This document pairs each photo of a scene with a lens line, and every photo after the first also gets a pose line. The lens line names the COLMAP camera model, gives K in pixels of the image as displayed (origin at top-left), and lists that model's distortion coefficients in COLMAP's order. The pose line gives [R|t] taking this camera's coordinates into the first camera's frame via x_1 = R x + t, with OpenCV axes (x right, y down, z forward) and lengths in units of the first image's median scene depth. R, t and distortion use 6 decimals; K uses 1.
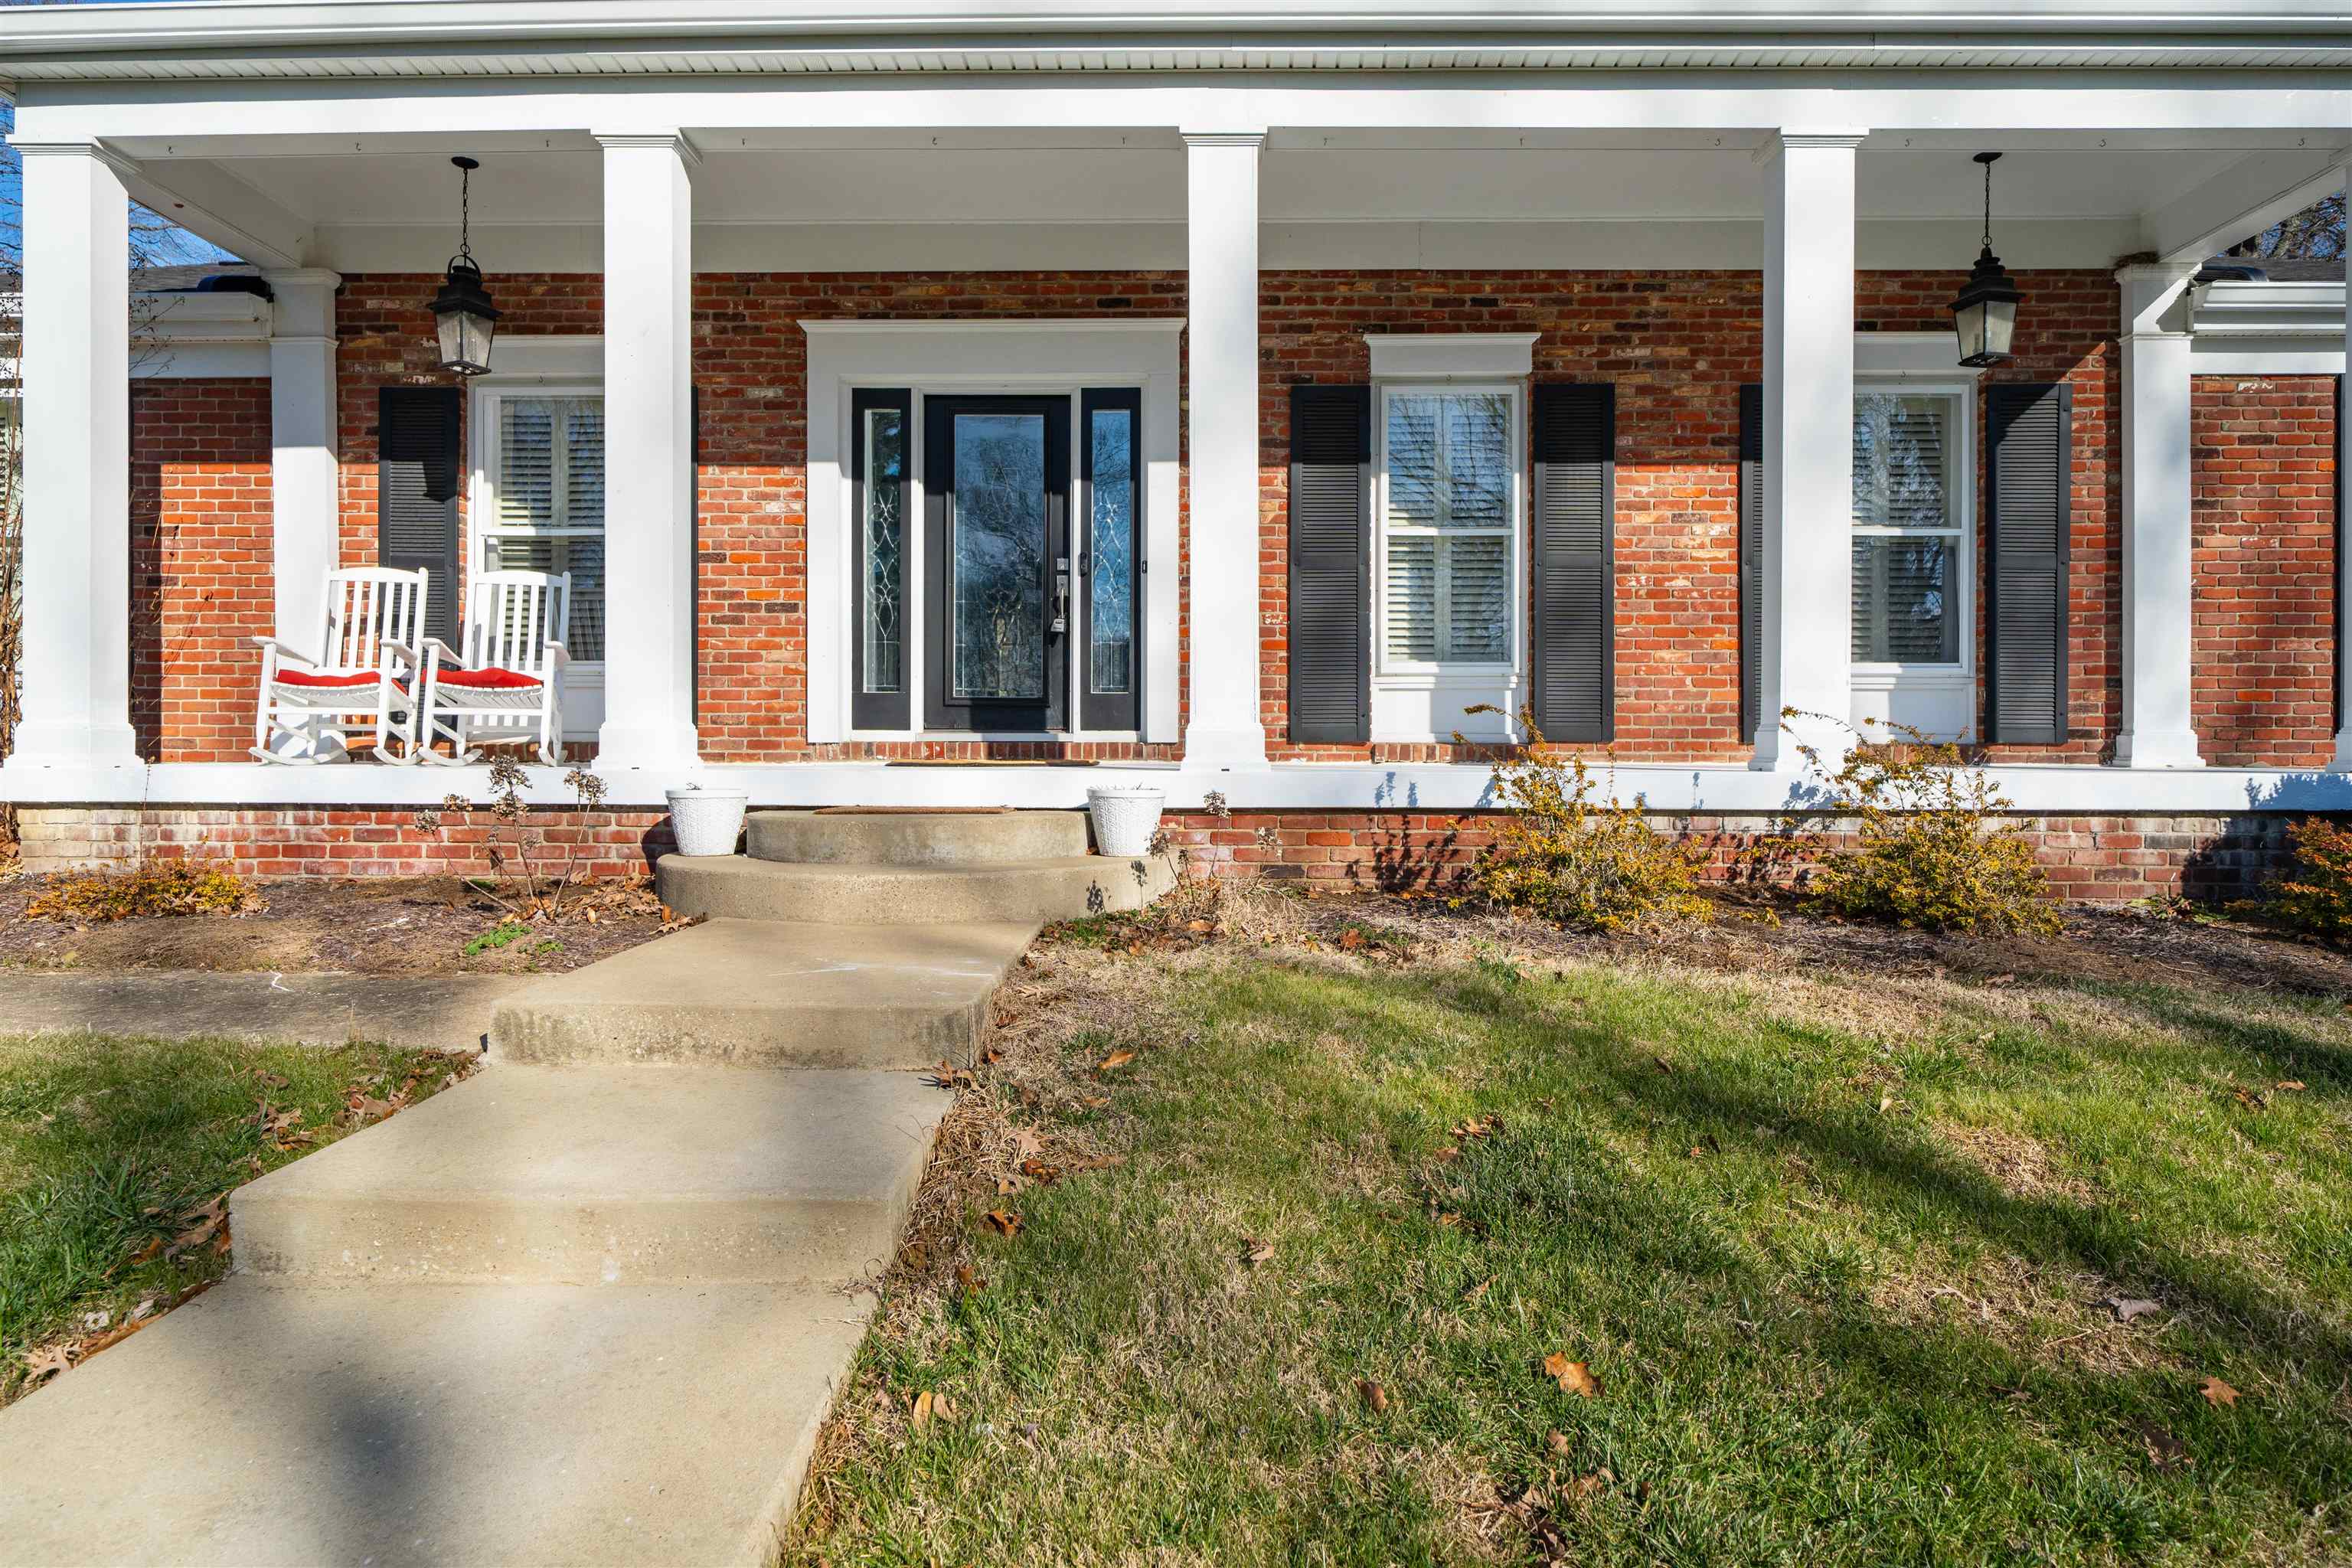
lens RADIAL K [[1338.4, 0, 1186.1], [0, 1338.4, 756.5], [0, 0, 1]] dist [0.001831, 0.001570]
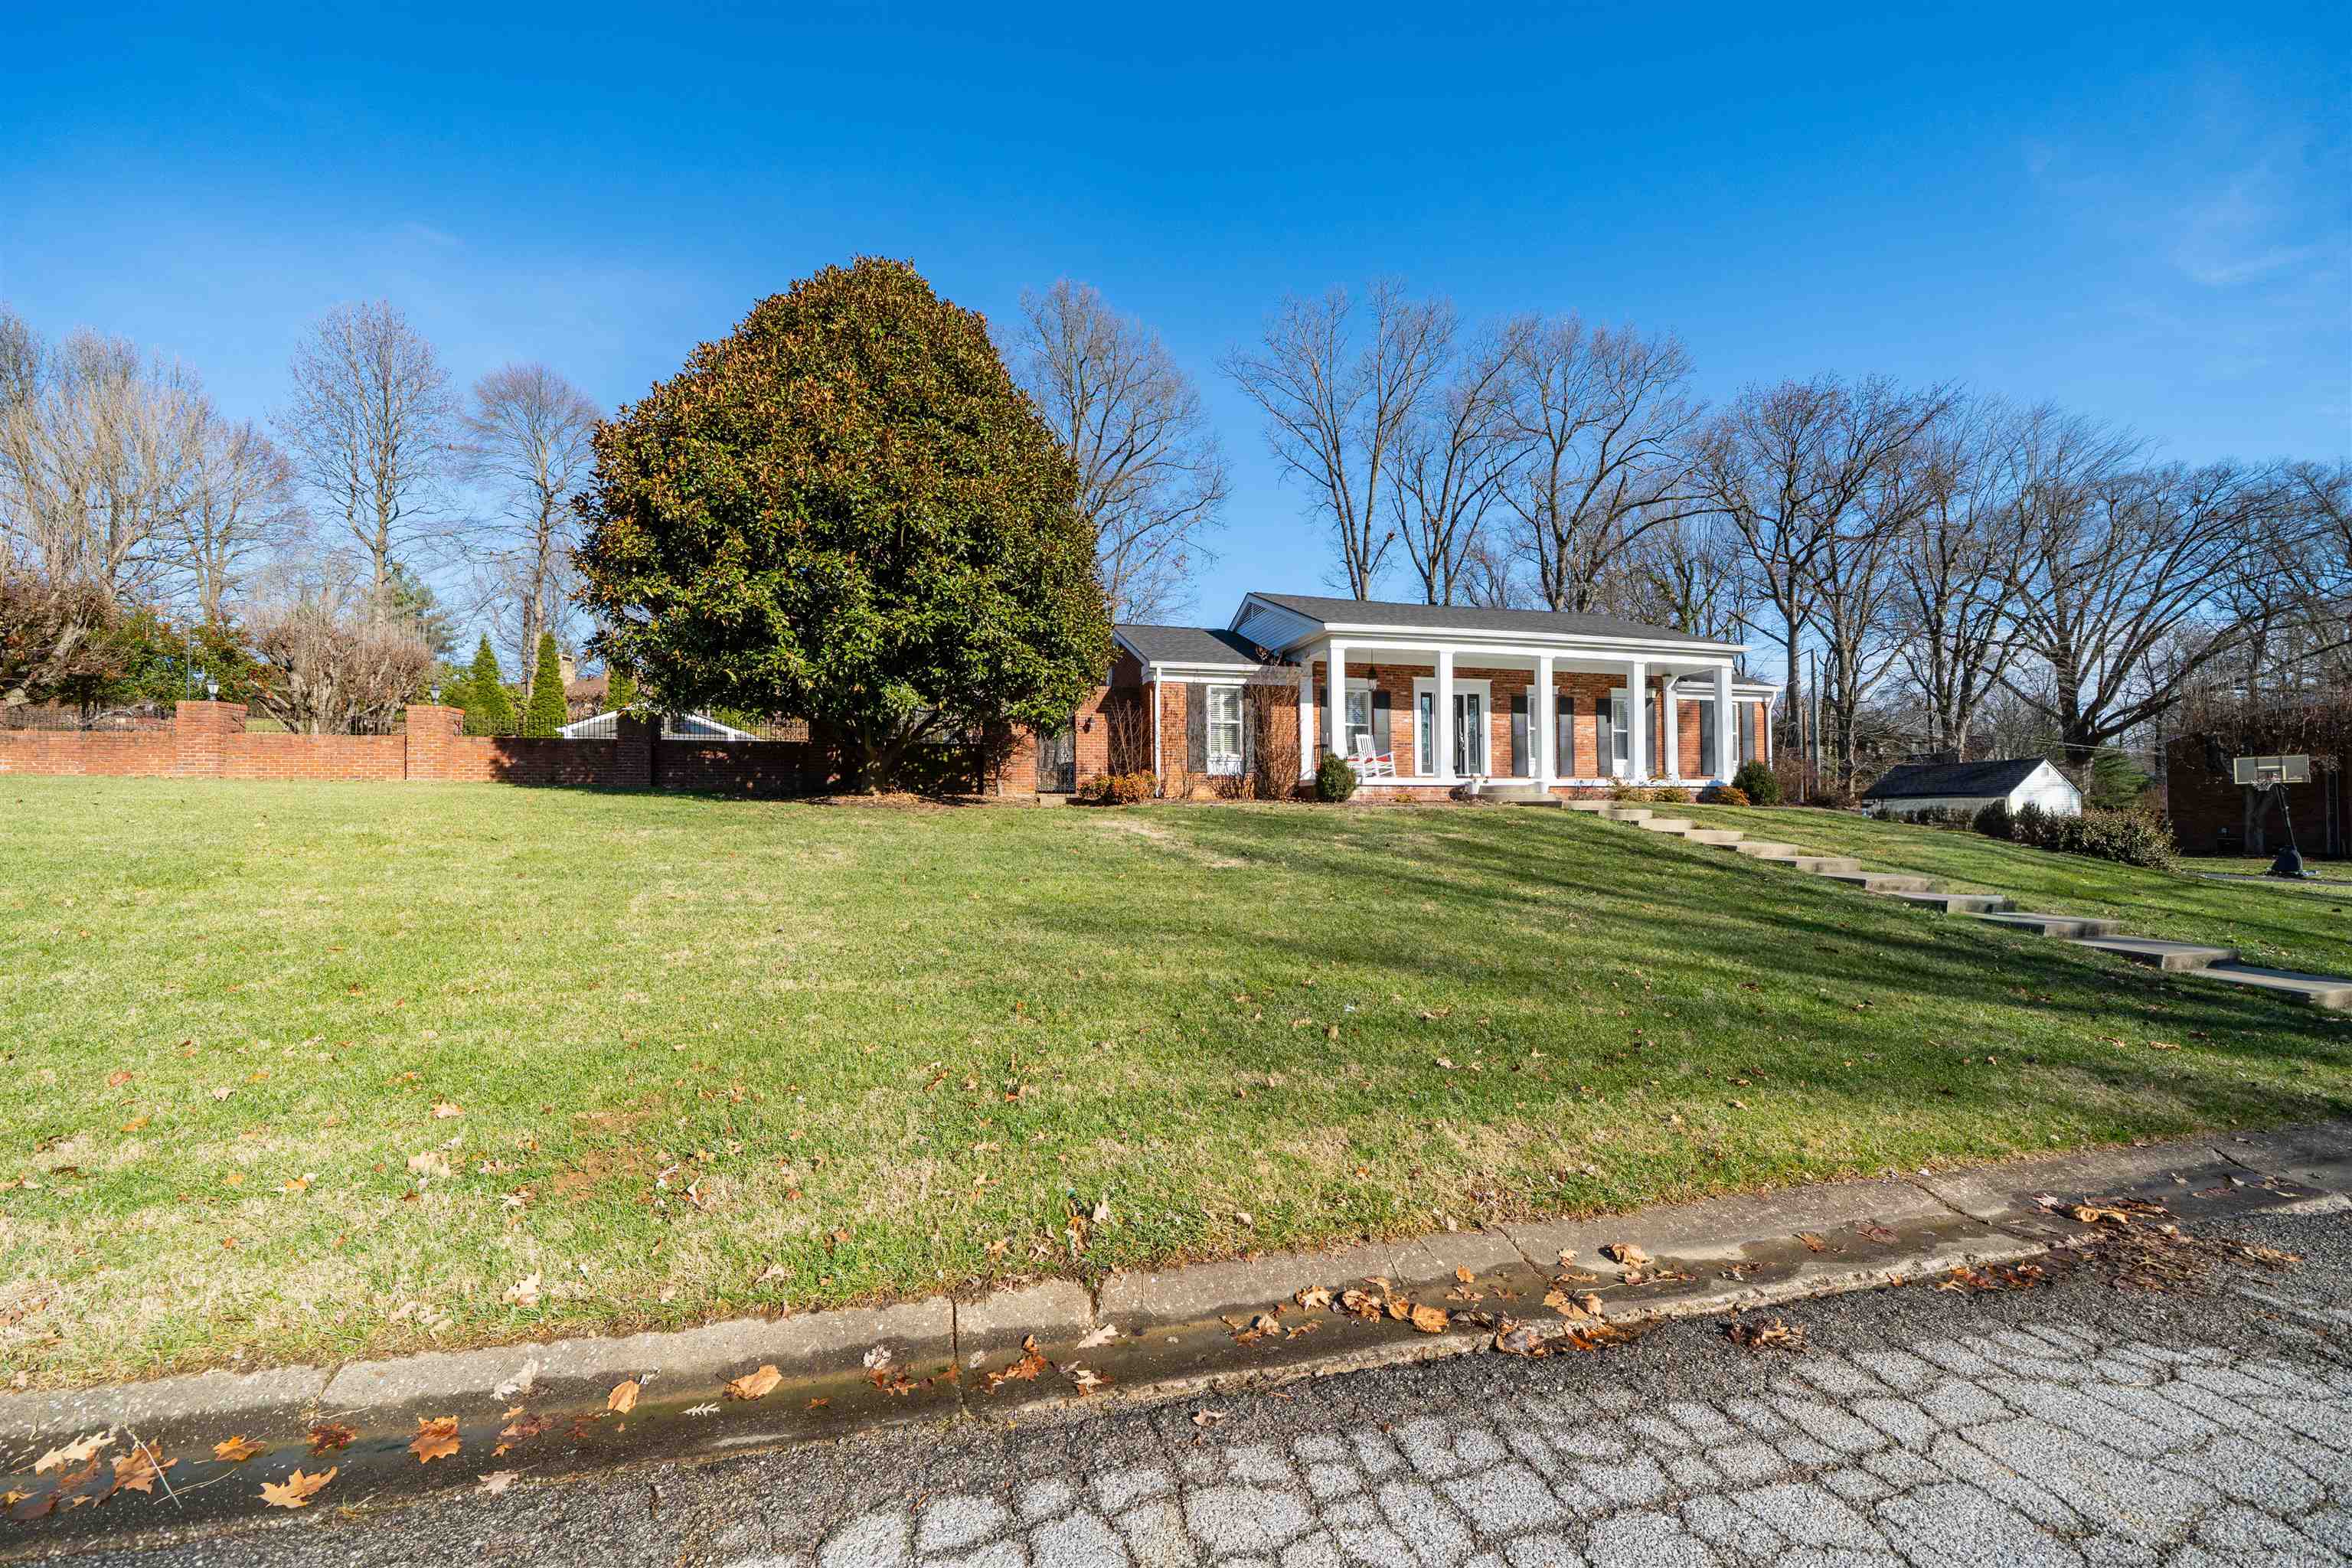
lens RADIAL K [[818.1, 0, 1151.7], [0, 818.1, 797.3], [0, 0, 1]] dist [-0.000475, -0.000113]
pose [[0.966979, -0.001671, 0.254850, -1.756239], [0.008379, 0.999646, -0.025238, 0.116957], [-0.254718, 0.026540, 0.966651, -1.295608]]
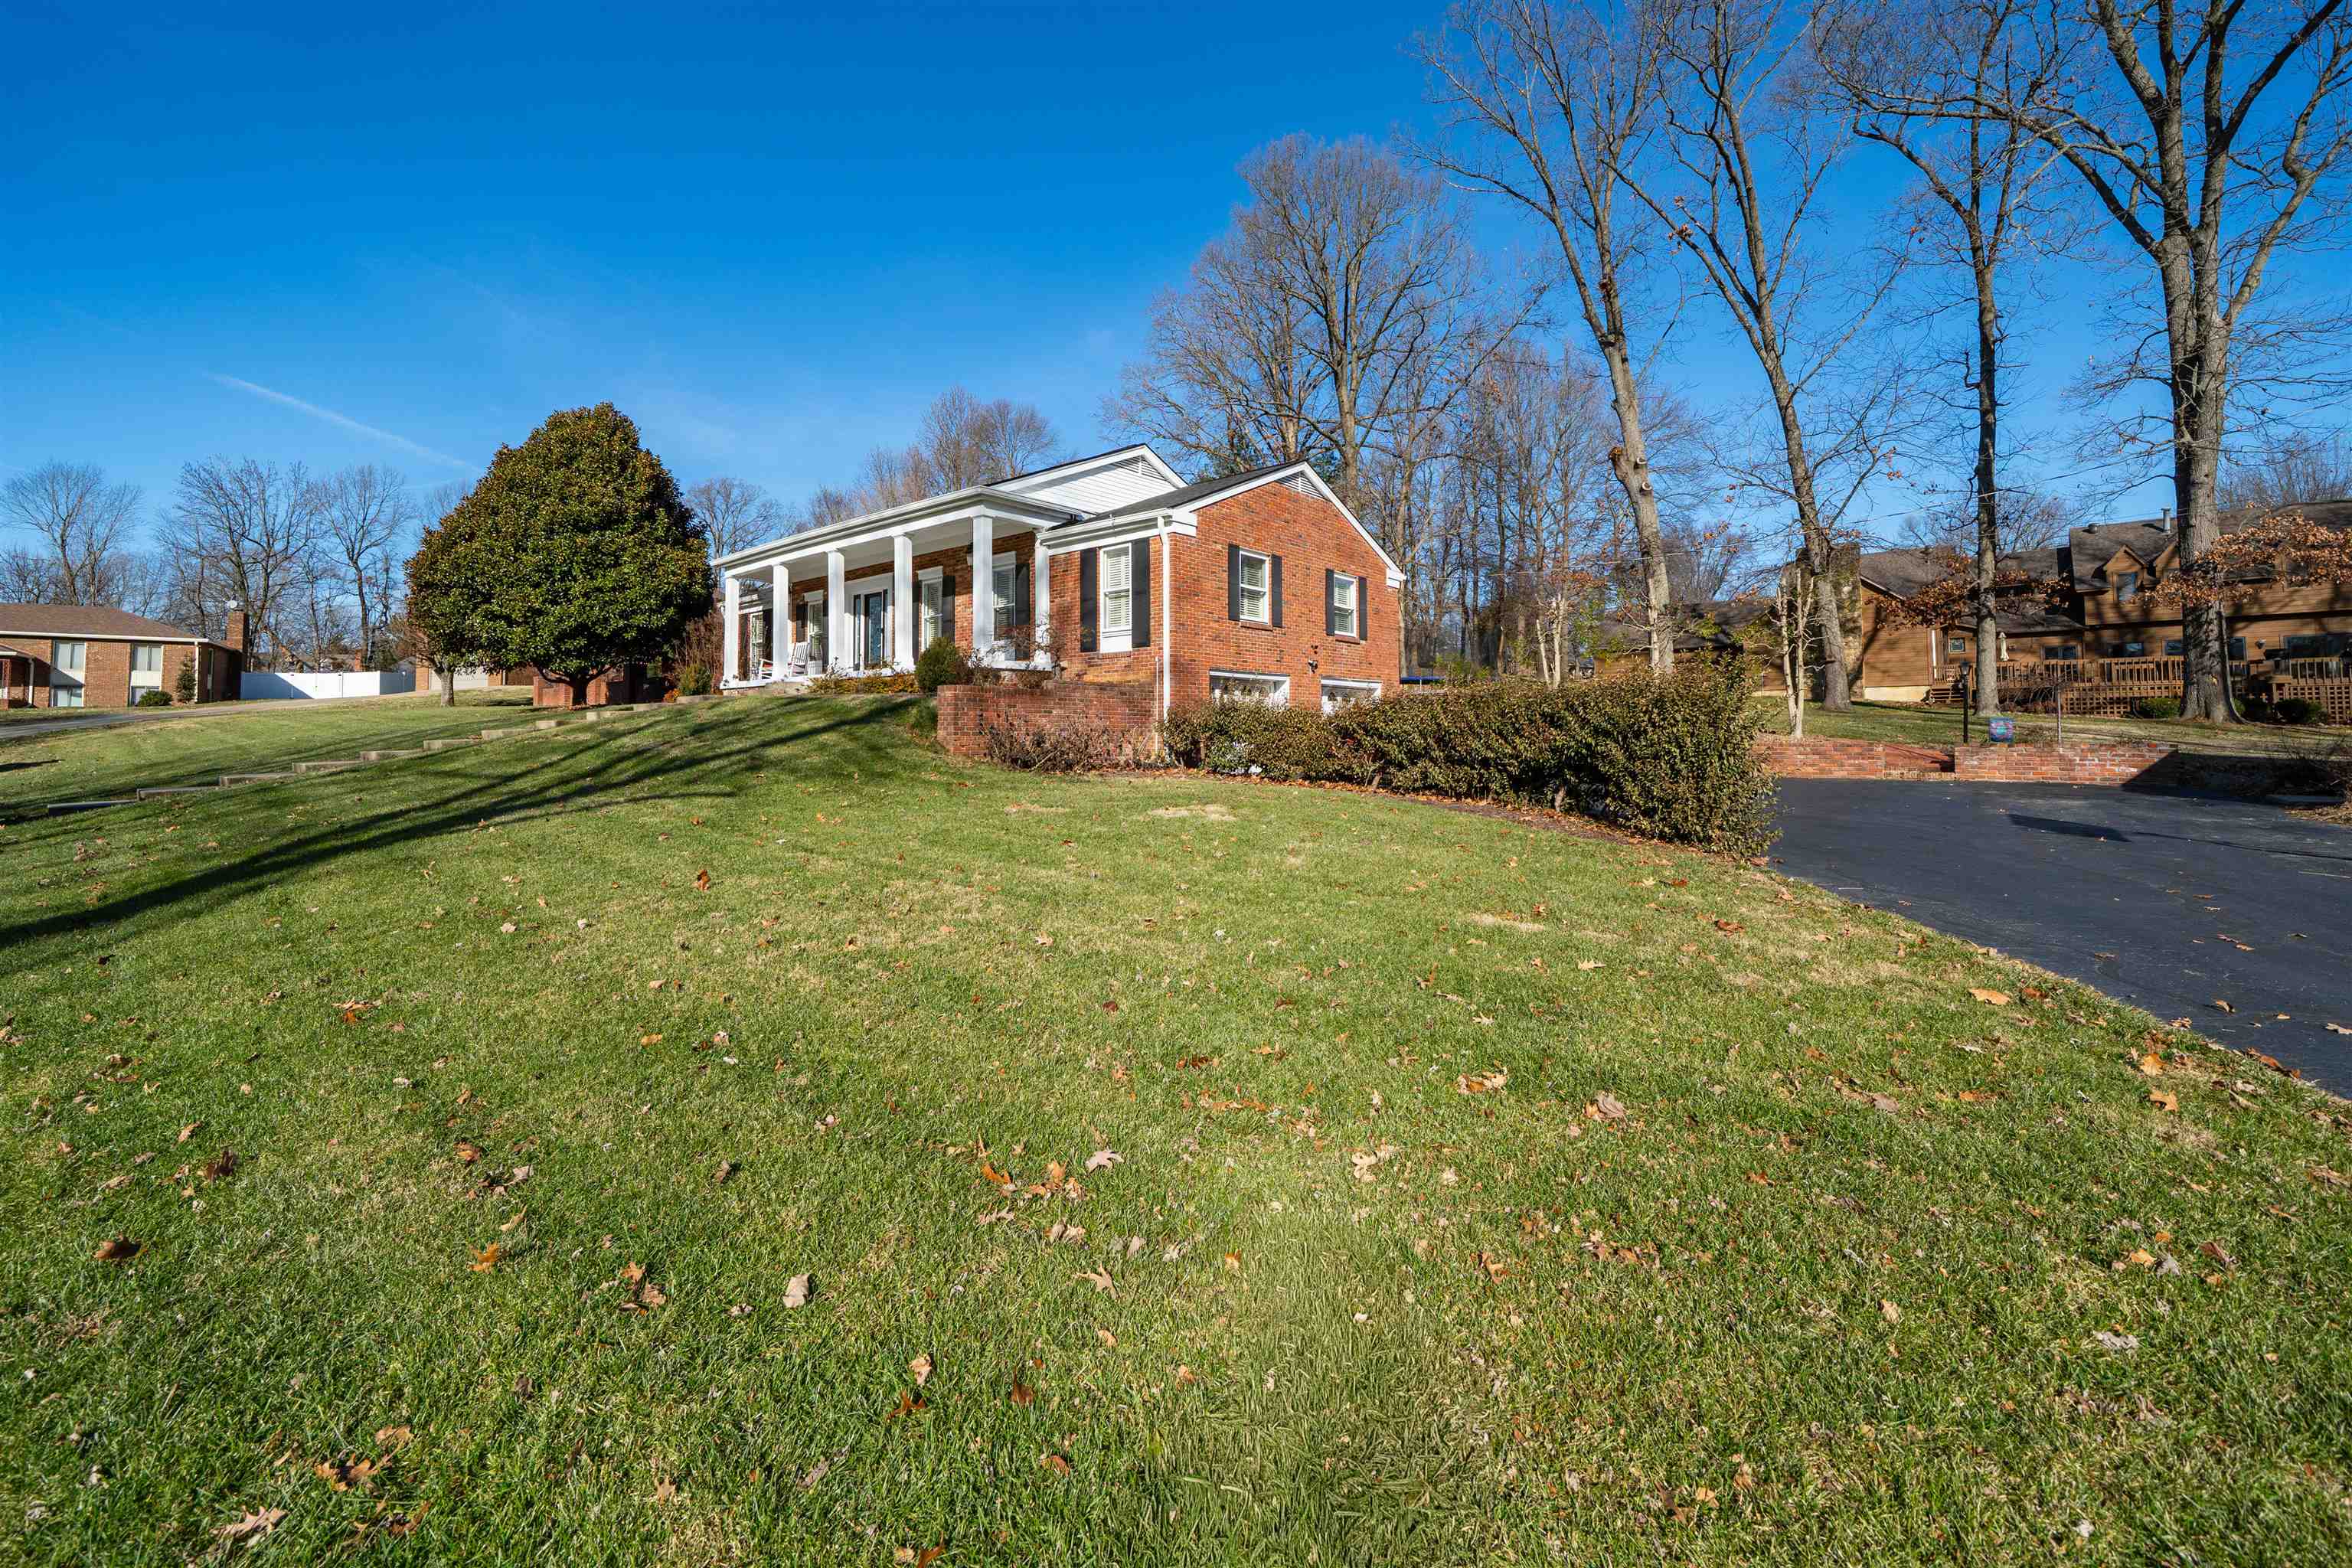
lens RADIAL K [[965.2, 0, 1191.6], [0, 965.2, 696.7], [0, 0, 1]] dist [-0.000543, -0.000167]
pose [[0.775696, -0.034881, -0.630142, 2.664395], [0.007973, 0.998933, -0.045480, 0.219018], [0.631056, 0.030254, 0.775147, -0.775013]]
